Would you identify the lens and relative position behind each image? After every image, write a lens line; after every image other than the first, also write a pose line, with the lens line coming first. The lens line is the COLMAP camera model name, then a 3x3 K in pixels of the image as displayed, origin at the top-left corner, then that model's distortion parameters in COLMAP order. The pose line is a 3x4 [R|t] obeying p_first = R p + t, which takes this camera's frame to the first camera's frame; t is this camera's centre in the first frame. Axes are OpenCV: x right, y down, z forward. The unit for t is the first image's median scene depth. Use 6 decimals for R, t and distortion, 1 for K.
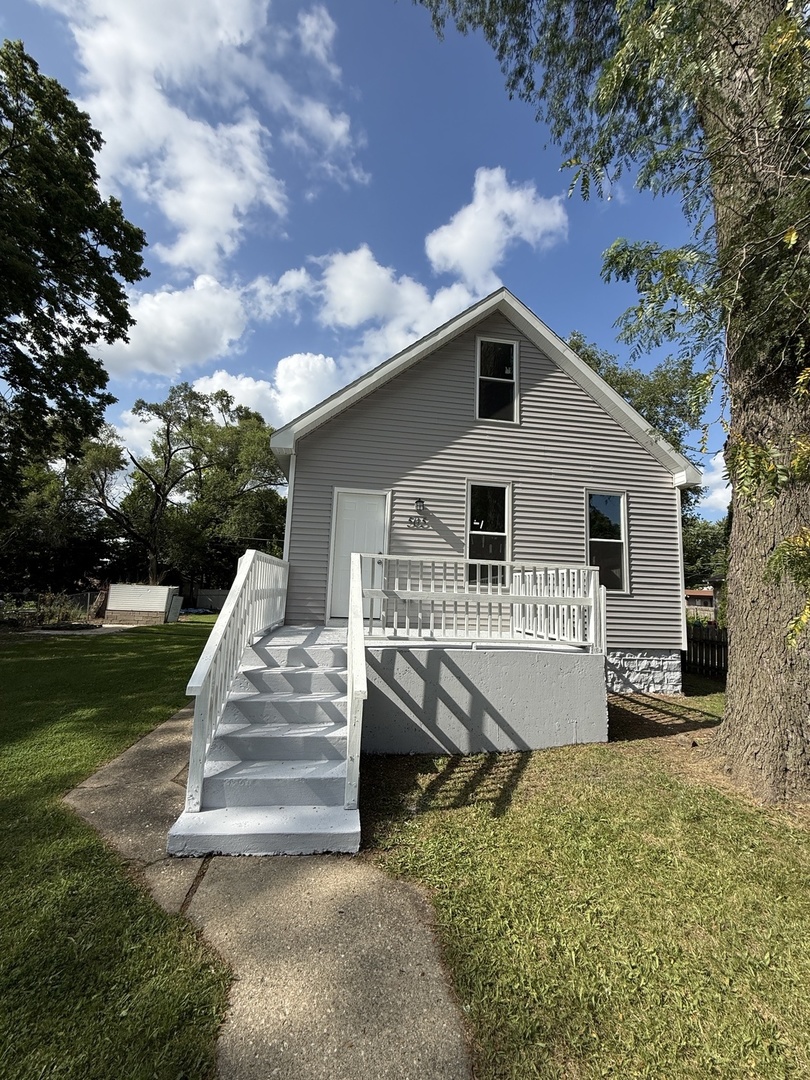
lens RADIAL K [[429.7, 0, 405.0], [0, 429.7, 540.0], [0, 0, 1]] dist [0.001544, 0.000308]
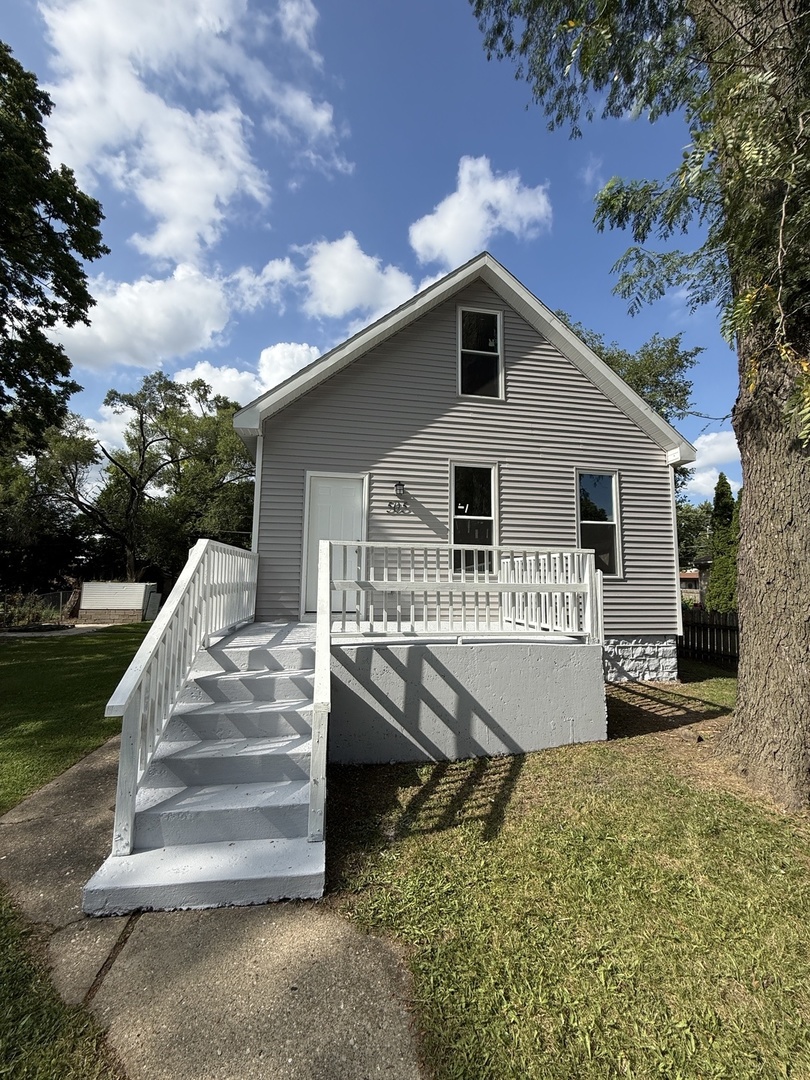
lens RADIAL K [[429.7, 0, 405.0], [0, 429.7, 540.0], [0, 0, 1]] dist [0.001544, 0.000308]
pose [[0.999318, -0.023356, 0.028587, 0.021127], [0.022704, 0.999480, 0.022915, 0.010991], [-0.029107, -0.022250, 0.999329, 0.089724]]
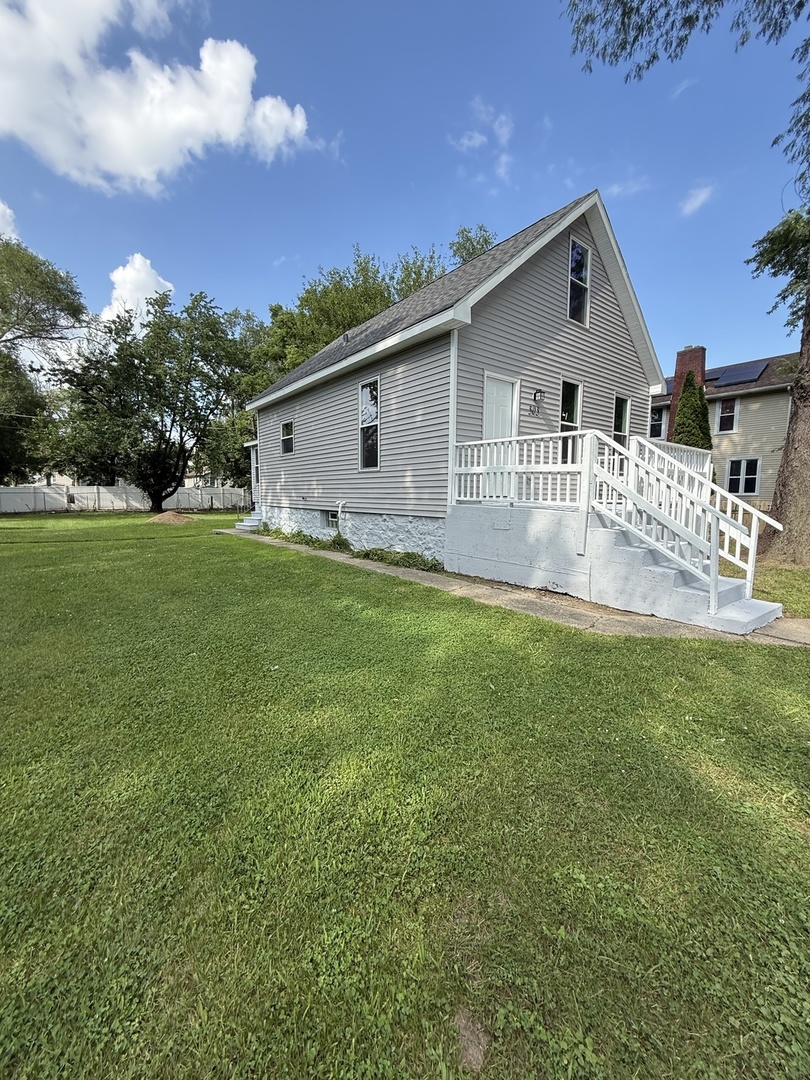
lens RADIAL K [[429.7, 0, 405.0], [0, 429.7, 540.0], [0, 0, 1]] dist [0.001544, 0.000308]
pose [[0.869178, -0.083775, 0.487352, -1.091418], [-0.035900, 0.972254, 0.231155, 0.051188], [-0.493195, -0.218411, 0.842054, 0.183226]]
